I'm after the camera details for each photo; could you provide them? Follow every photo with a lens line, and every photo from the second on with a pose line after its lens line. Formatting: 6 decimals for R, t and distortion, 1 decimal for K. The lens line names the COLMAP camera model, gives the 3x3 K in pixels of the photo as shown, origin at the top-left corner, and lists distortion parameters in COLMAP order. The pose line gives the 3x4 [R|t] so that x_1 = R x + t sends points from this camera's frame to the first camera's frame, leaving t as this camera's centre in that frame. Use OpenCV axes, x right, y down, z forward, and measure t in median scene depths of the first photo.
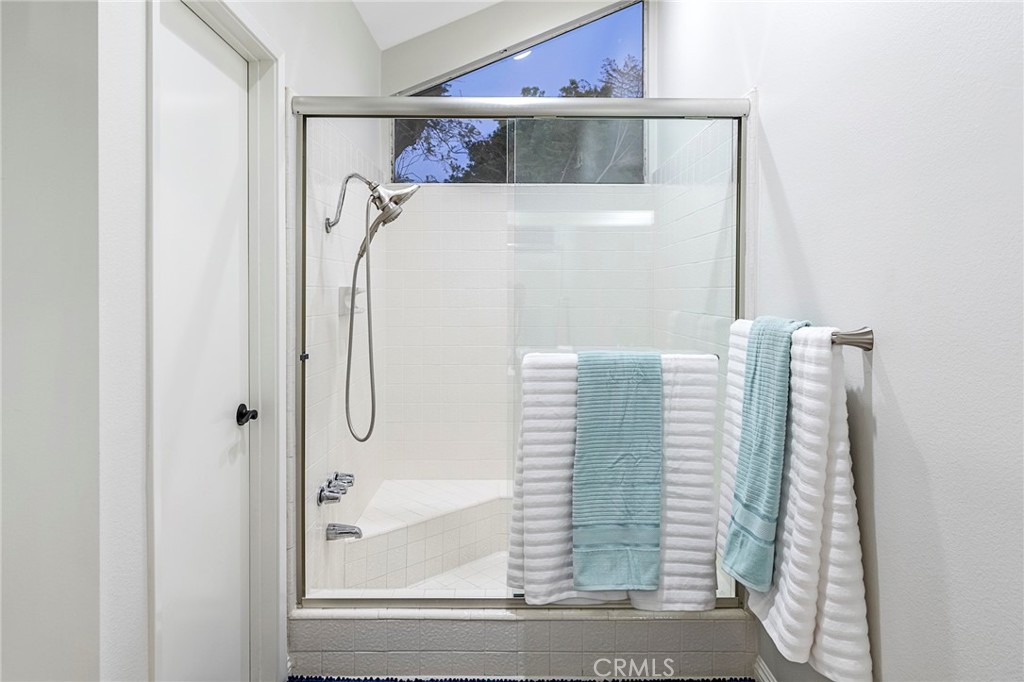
lens RADIAL K [[657.8, 0, 512.0], [0, 657.8, 294.8], [0, 0, 1]] dist [0.003488, -0.001001]
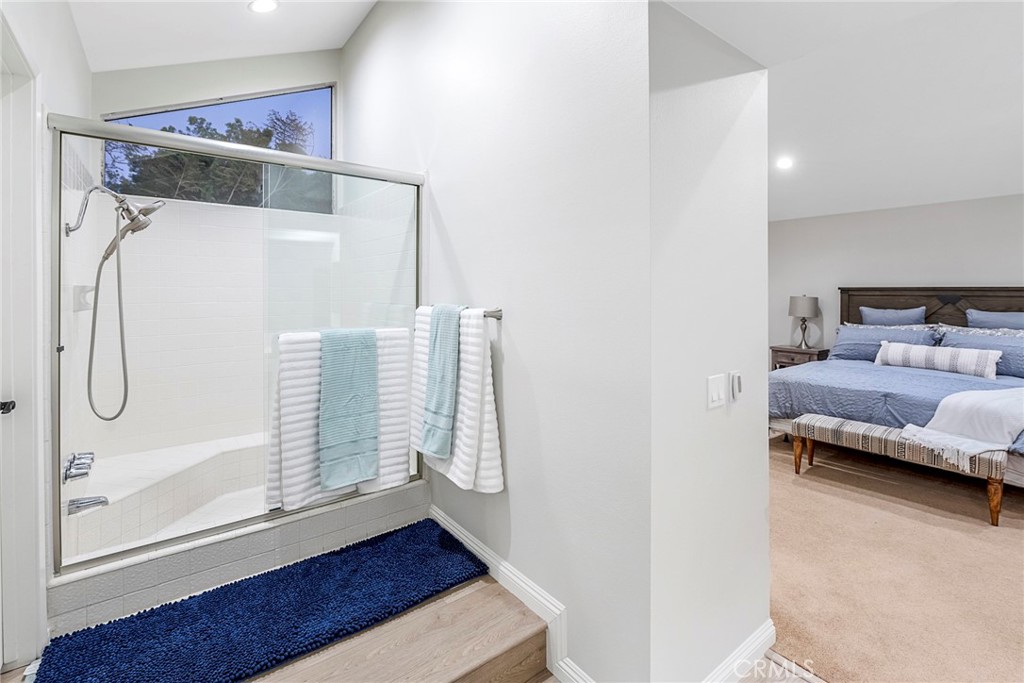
lens RADIAL K [[467.0, 0, 513.8], [0, 467.0, 287.3], [0, 0, 1]] dist [0.001762, 0.000076]
pose [[0.794983, 0.002015, 0.606629, -0.194832], [0.003442, 0.999963, -0.007832, -0.000529], [-0.606622, 0.008314, 0.794947, -0.094340]]
